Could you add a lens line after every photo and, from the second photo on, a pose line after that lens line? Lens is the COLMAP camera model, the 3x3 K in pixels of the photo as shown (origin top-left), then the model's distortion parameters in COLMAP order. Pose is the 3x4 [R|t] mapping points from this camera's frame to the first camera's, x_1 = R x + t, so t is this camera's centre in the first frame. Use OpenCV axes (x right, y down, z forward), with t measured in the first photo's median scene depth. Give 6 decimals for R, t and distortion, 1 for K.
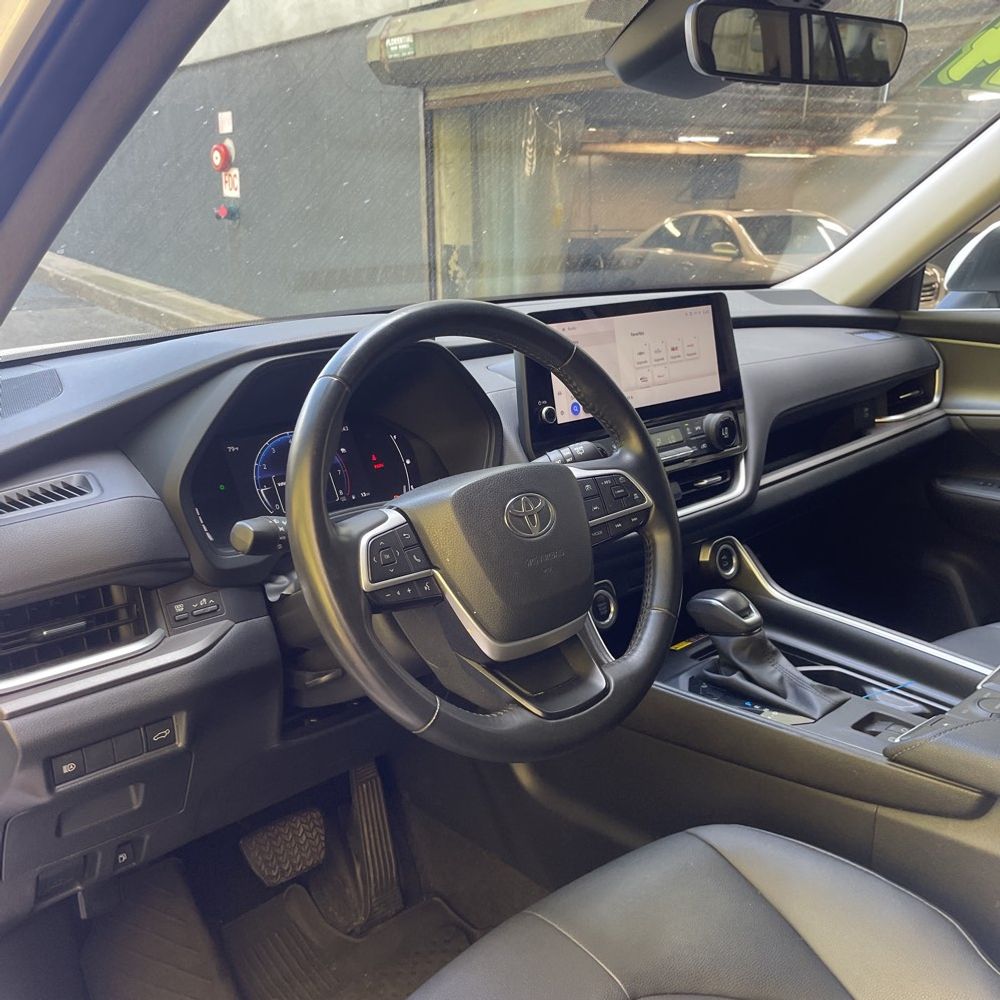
lens RADIAL K [[1012.5, 0, 495.5], [0, 1012.5, 501.7], [0, 0, 1]] dist [0.023288, 0.000000]
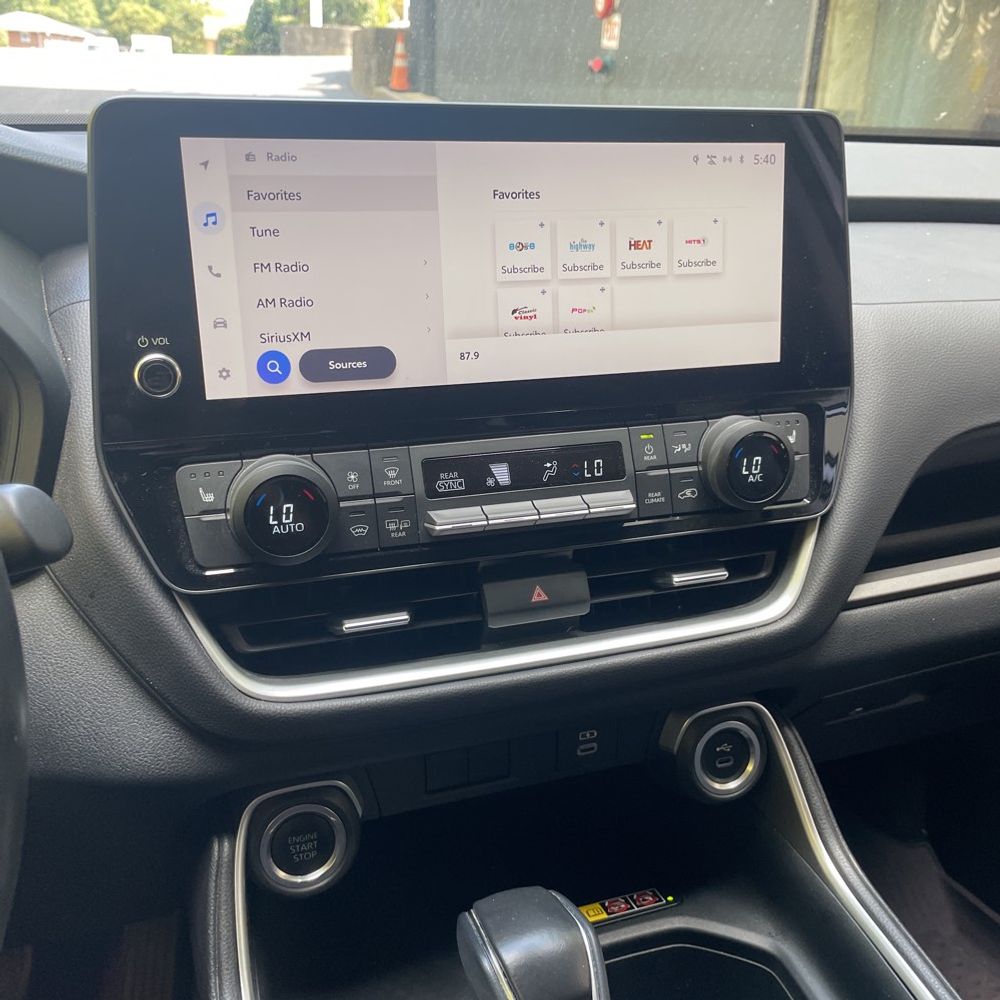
lens RADIAL K [[1012.5, 0, 502.5], [0, 1012.5, 497.9], [0, 0, 1]] dist [0.023288, 0.000000]
pose [[0.921812, 0.185959, -0.340120, 0.271388], [-0.147406, 0.979665, 0.136118, -0.095981], [0.358516, -0.075339, 0.930479, 0.579661]]
